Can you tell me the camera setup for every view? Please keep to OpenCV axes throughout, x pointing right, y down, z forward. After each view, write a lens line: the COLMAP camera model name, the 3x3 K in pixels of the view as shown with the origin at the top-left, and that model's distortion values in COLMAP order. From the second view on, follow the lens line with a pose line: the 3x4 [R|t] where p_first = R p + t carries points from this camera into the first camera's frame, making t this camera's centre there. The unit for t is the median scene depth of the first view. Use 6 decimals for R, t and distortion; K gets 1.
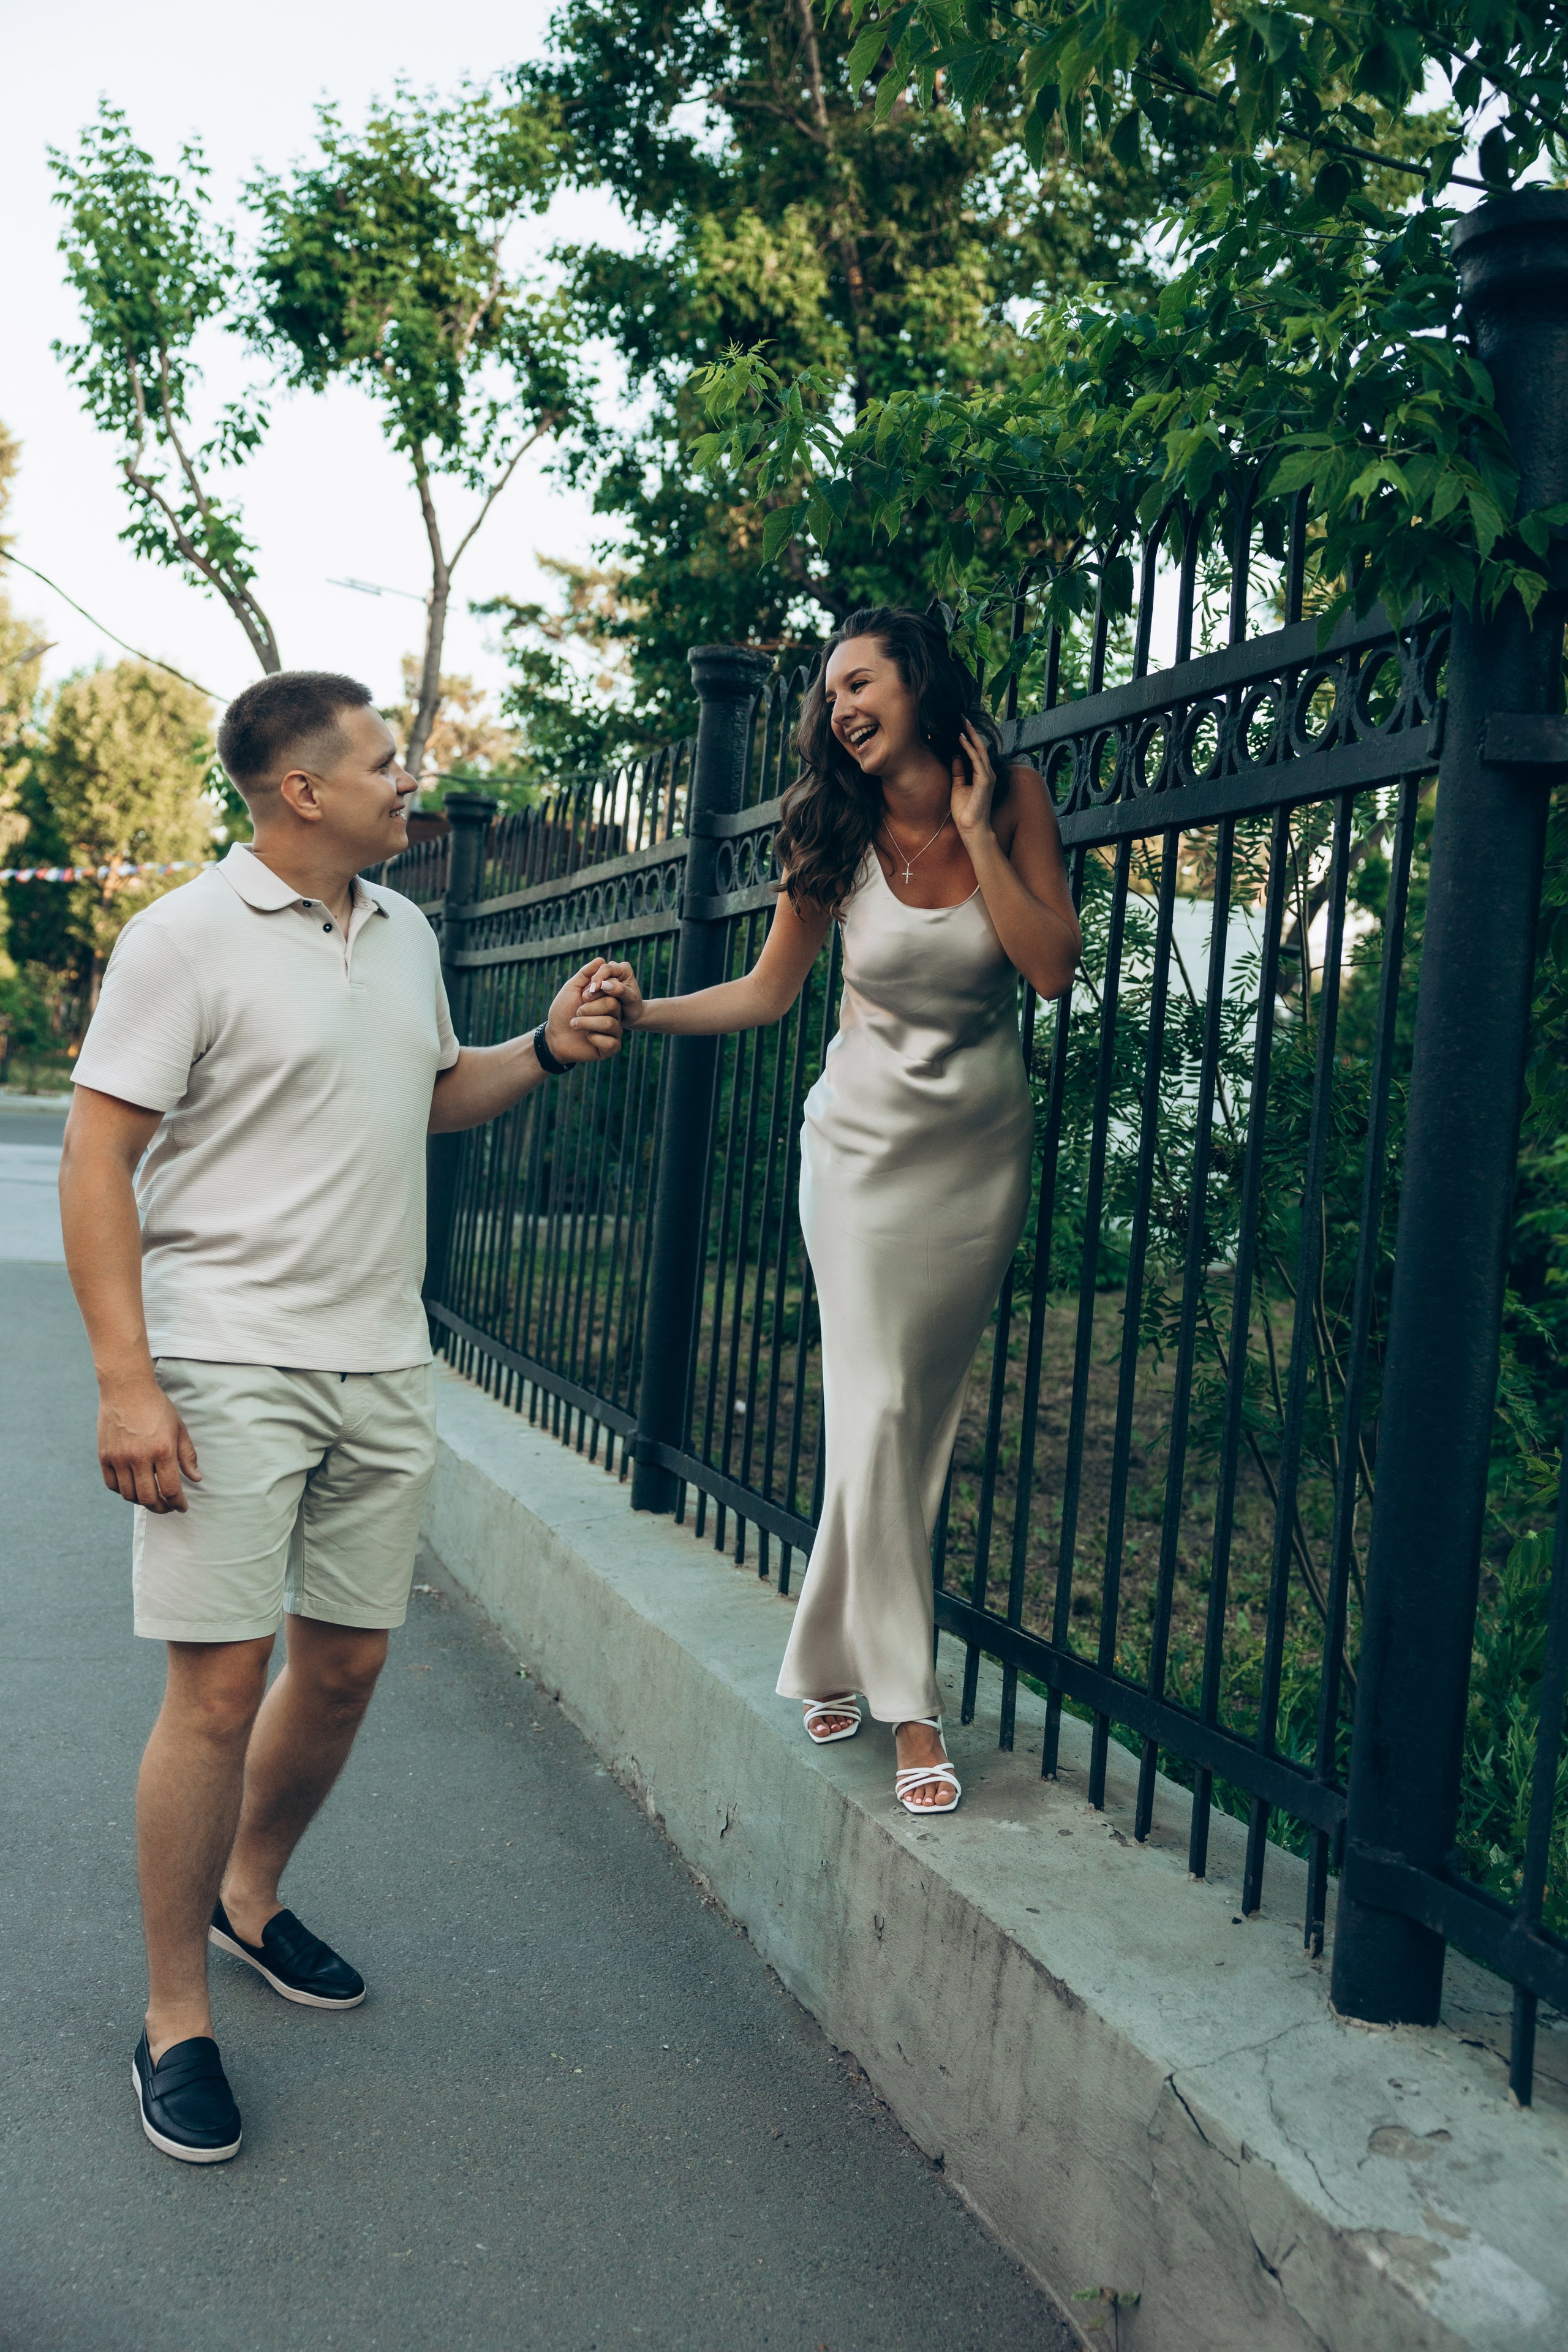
lens RADIAL K [[2248.6, 0, 749.4], [0, 2248.6, 1177.9], [0, 0, 1]] dist [0.010578, 0.053457]
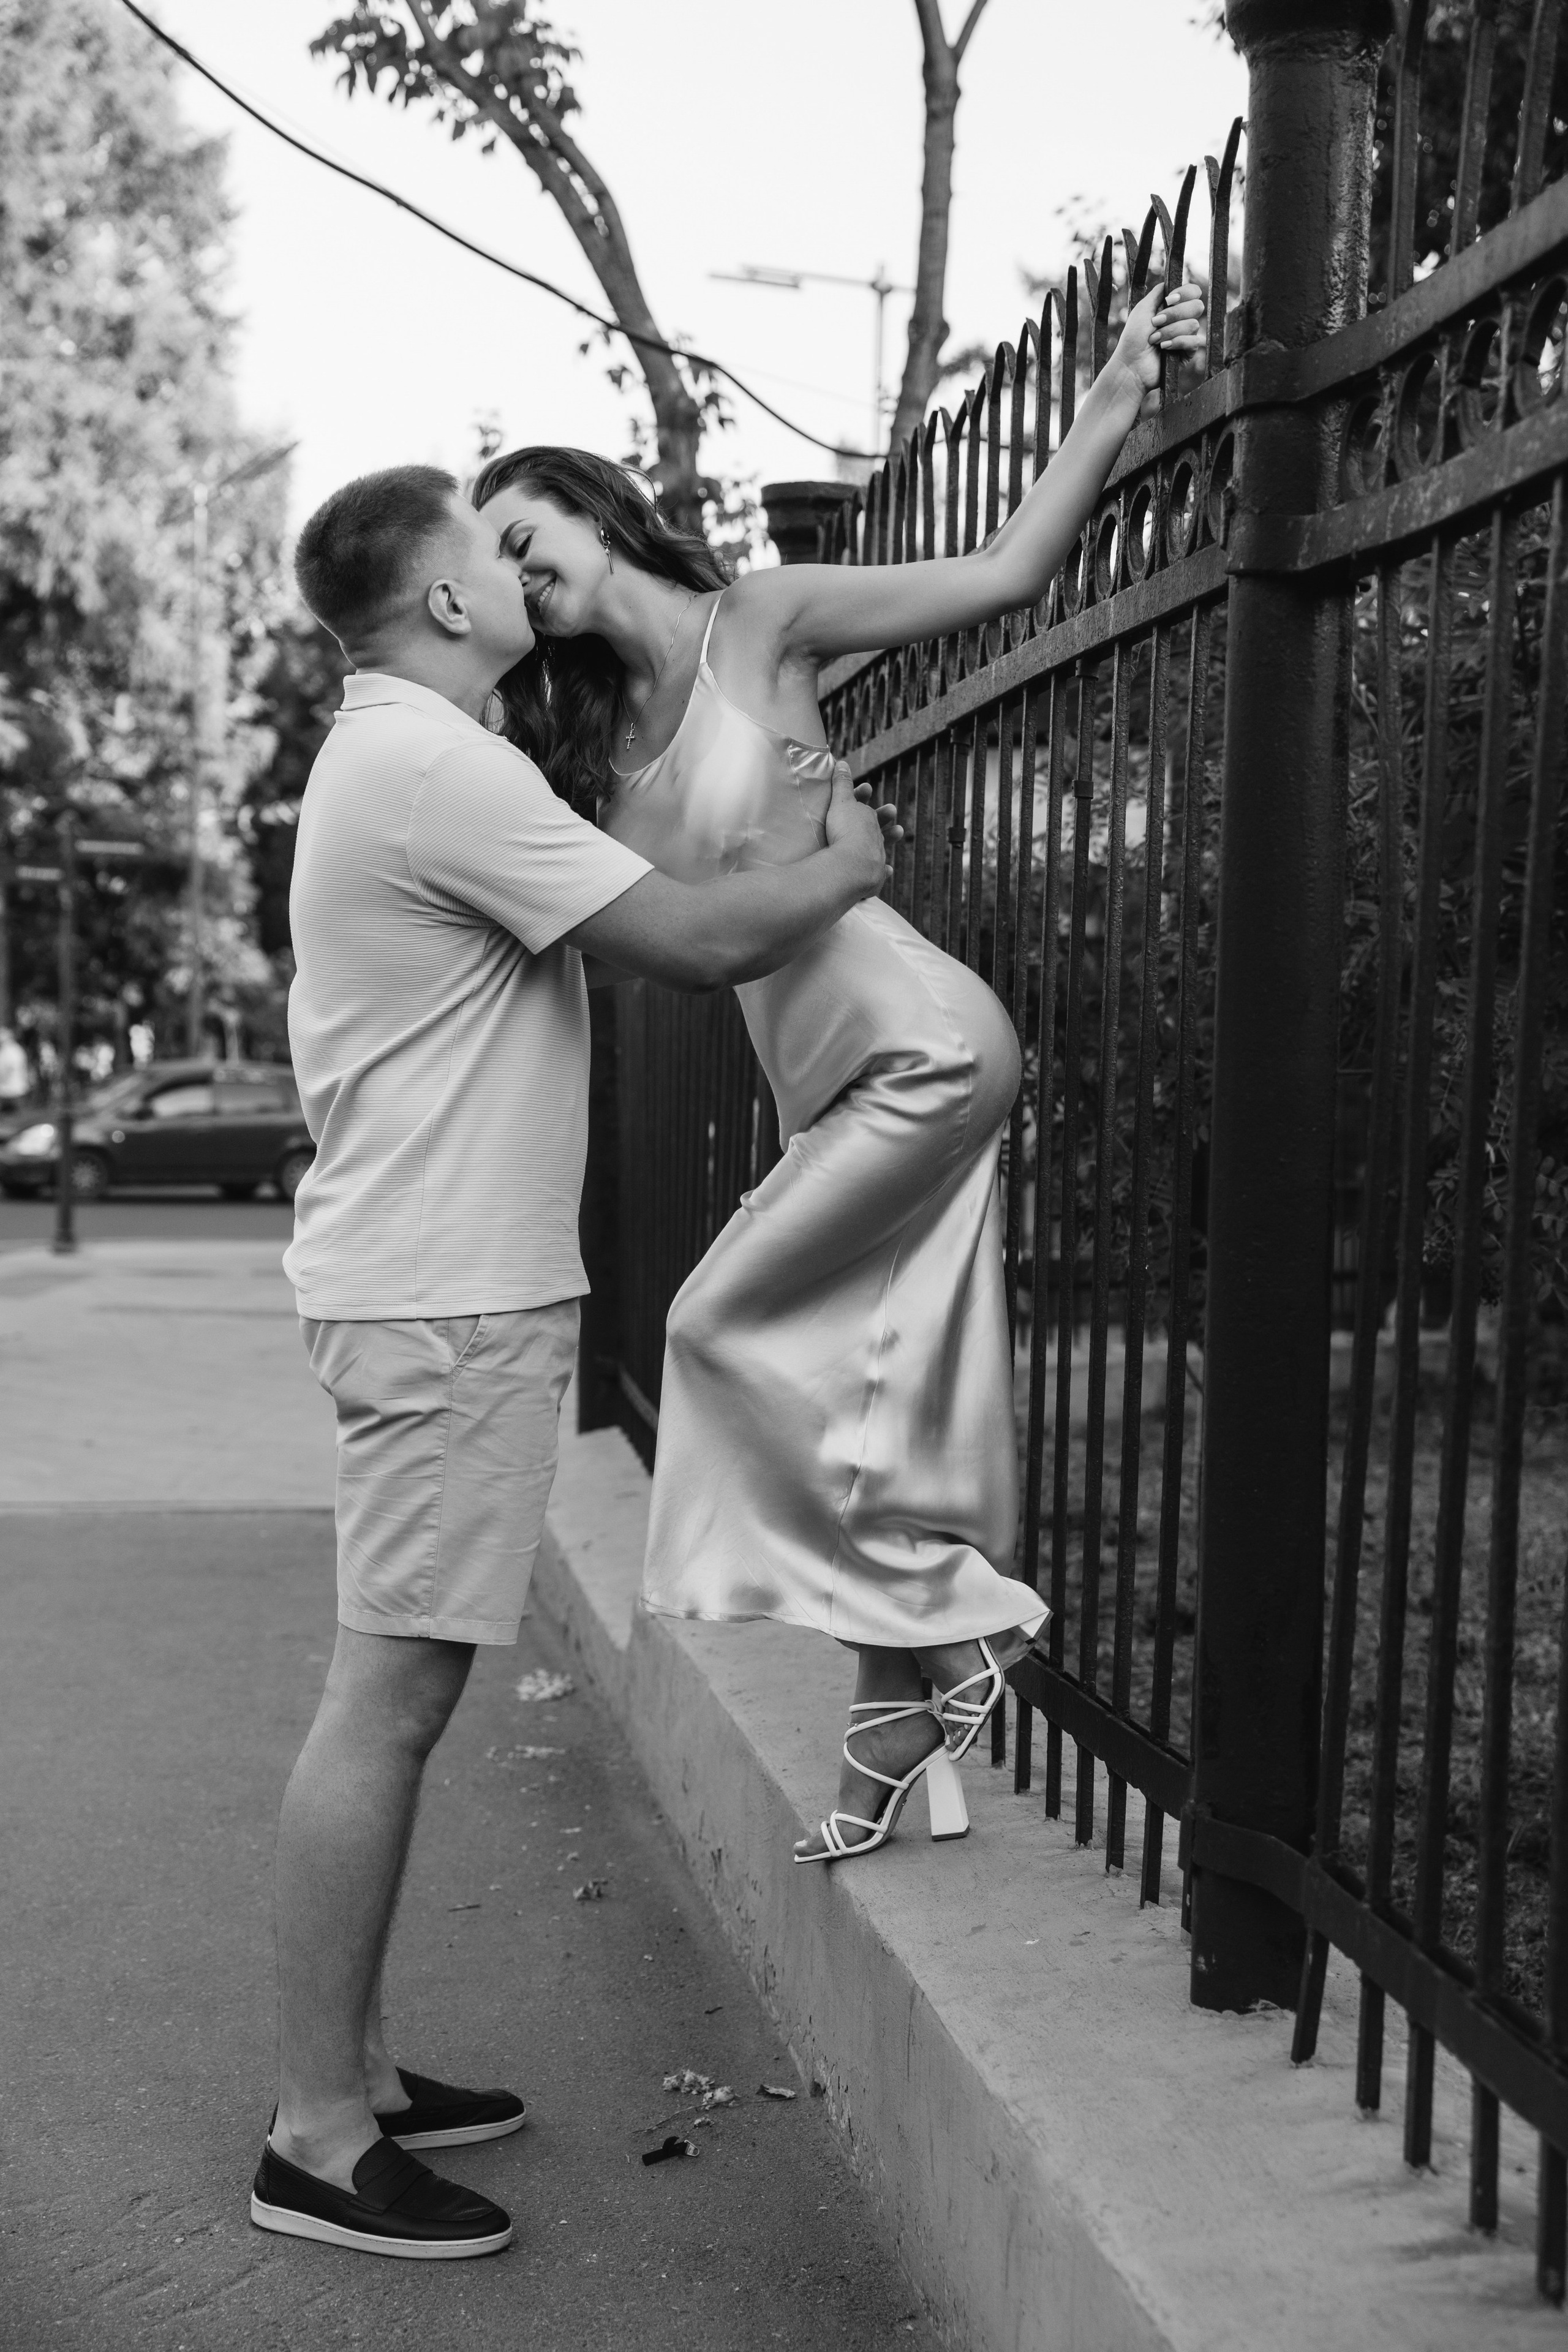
lens RADIAL K [[3334.3, 0, 787.6], [0, 3334.3, 1174.4], [0, 0, 1]] dist [0.104144, 0.114851]
pose [[0.983570, -0.054202, -0.172196, -0.056033], [0.050836, 0.998421, -0.023901, -0.007500], [0.173220, 0.014755, 0.984773, 0.268826]]
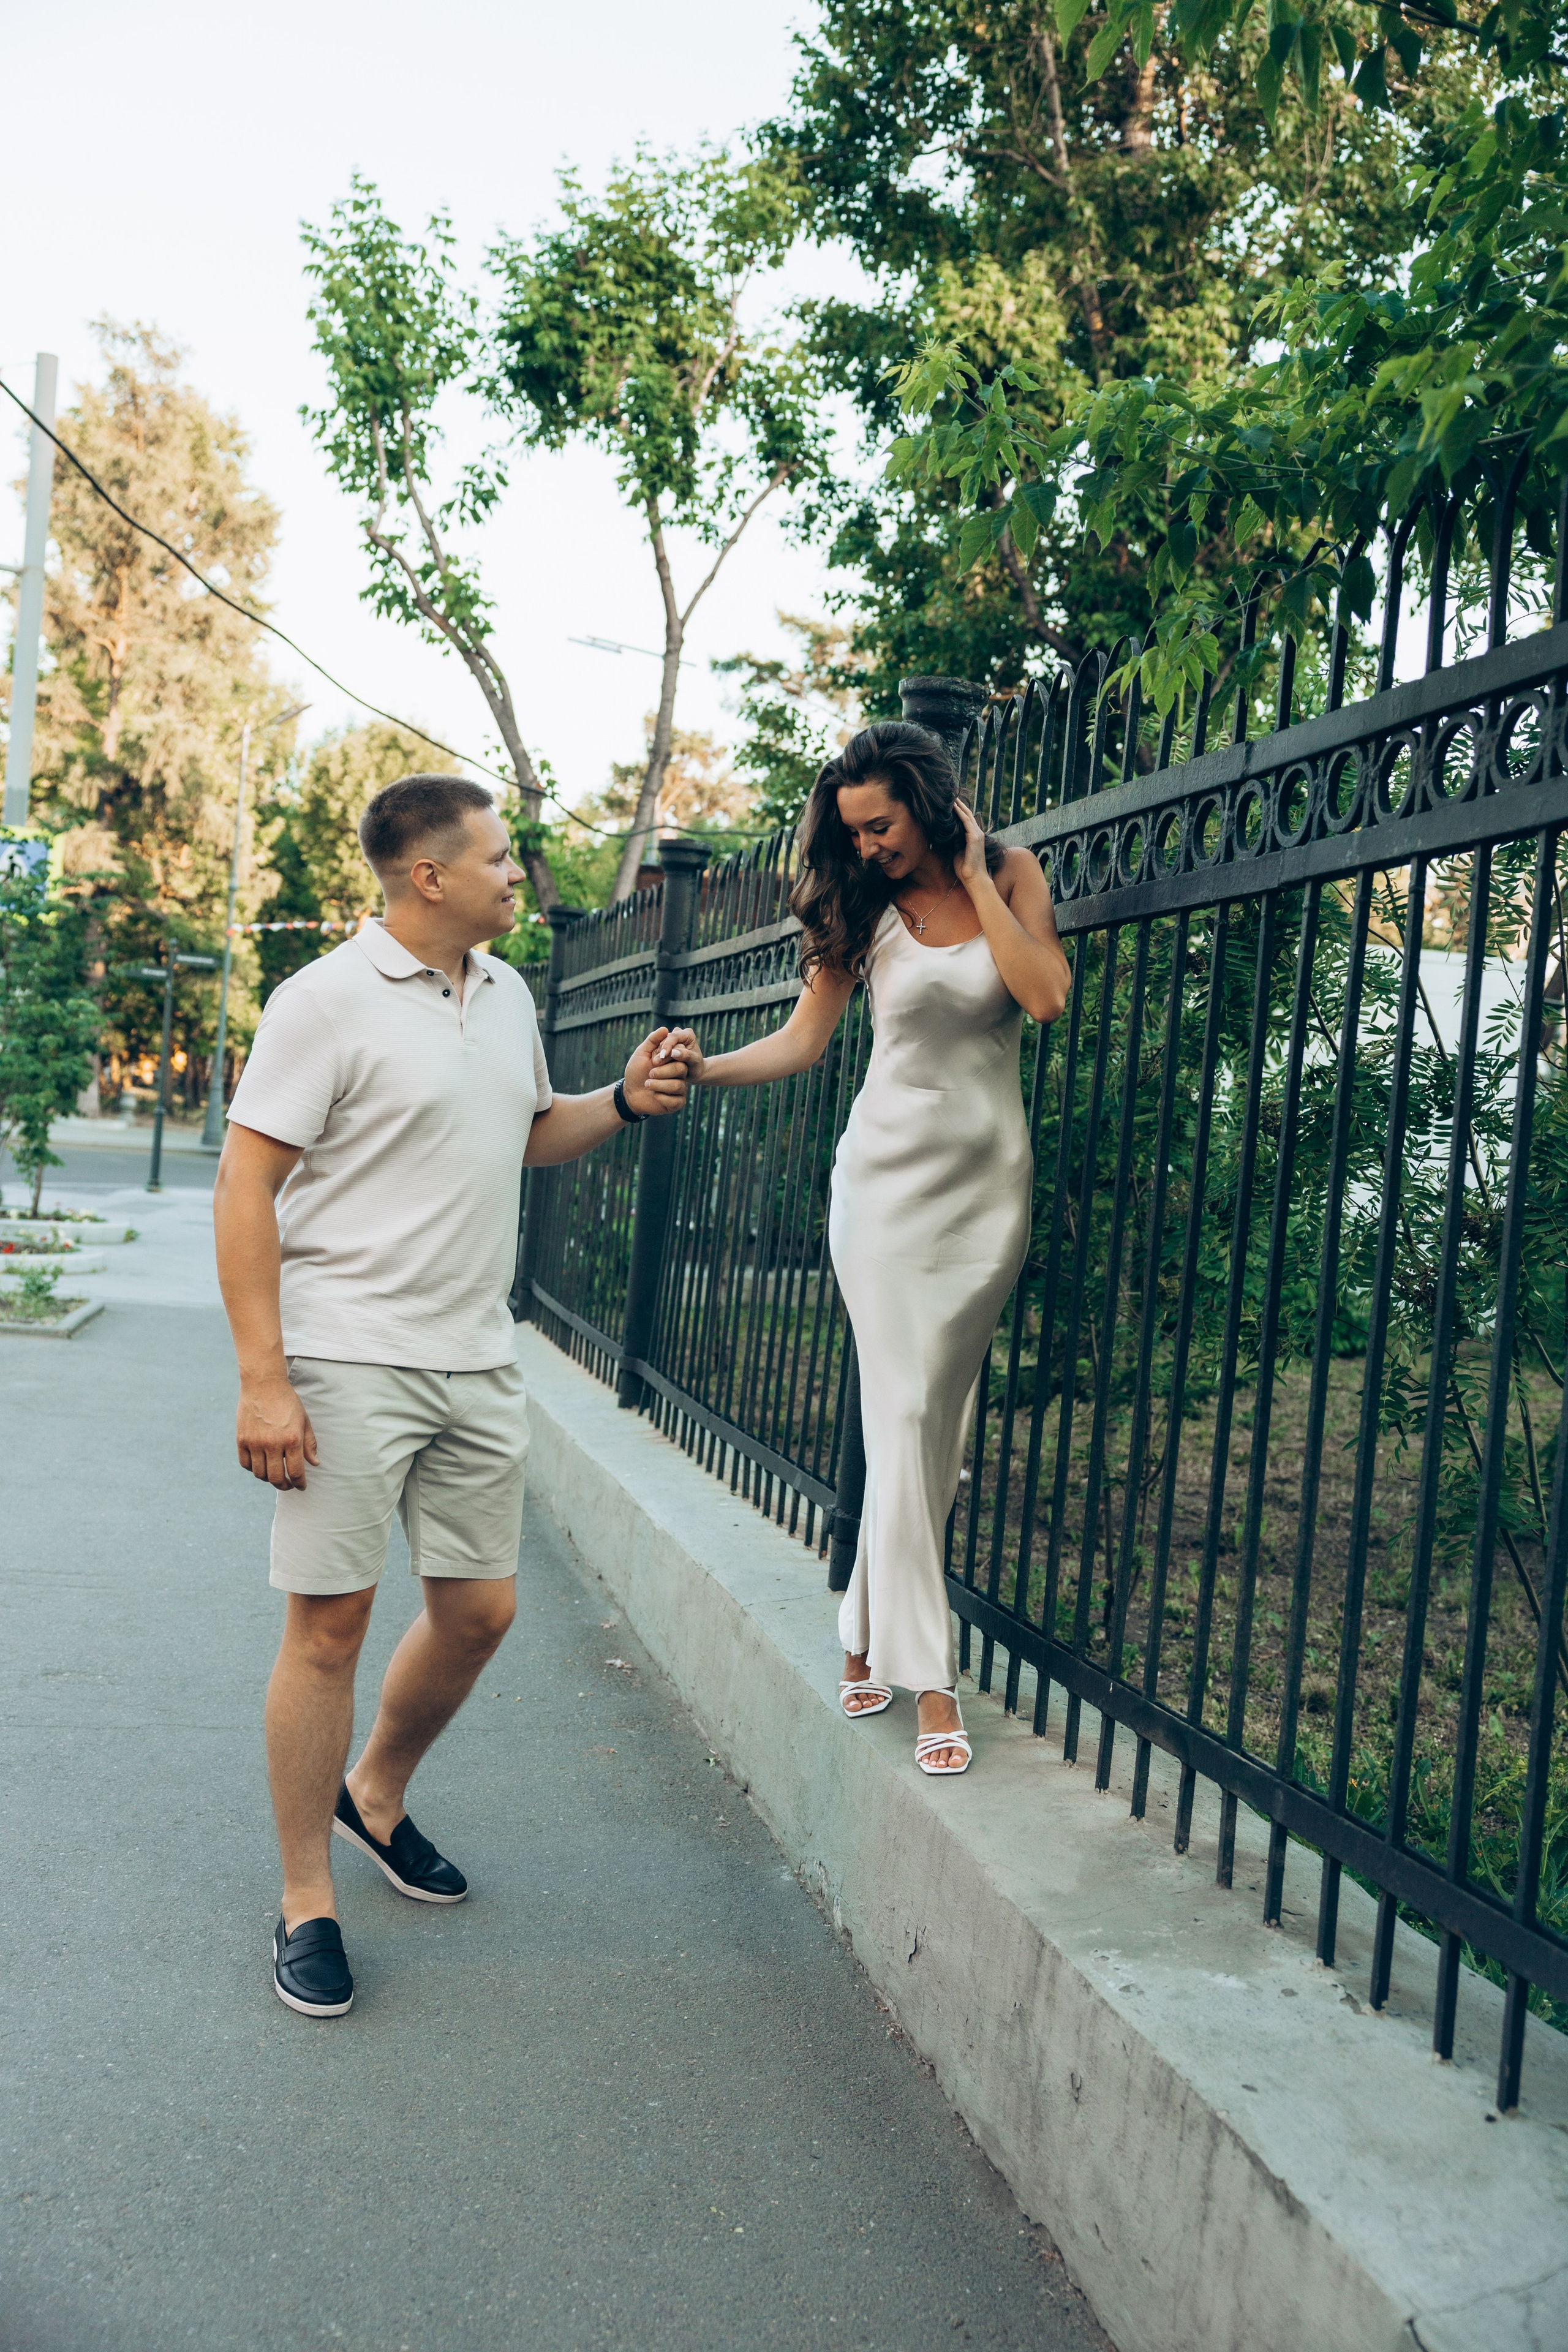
lens RADIAL K [[2248.6, 0, 749.4], [0, 2248.6, 1177.9], [0, 0, 1]] dist [0.010578, 0.053457]
pose [[0.994497, 0.009742, -0.104307, 0.003260], [-0.012211, 0.999660, -0.023056, -0.000916], [0.104046, 0.024203, 0.994278, 0.015573]]
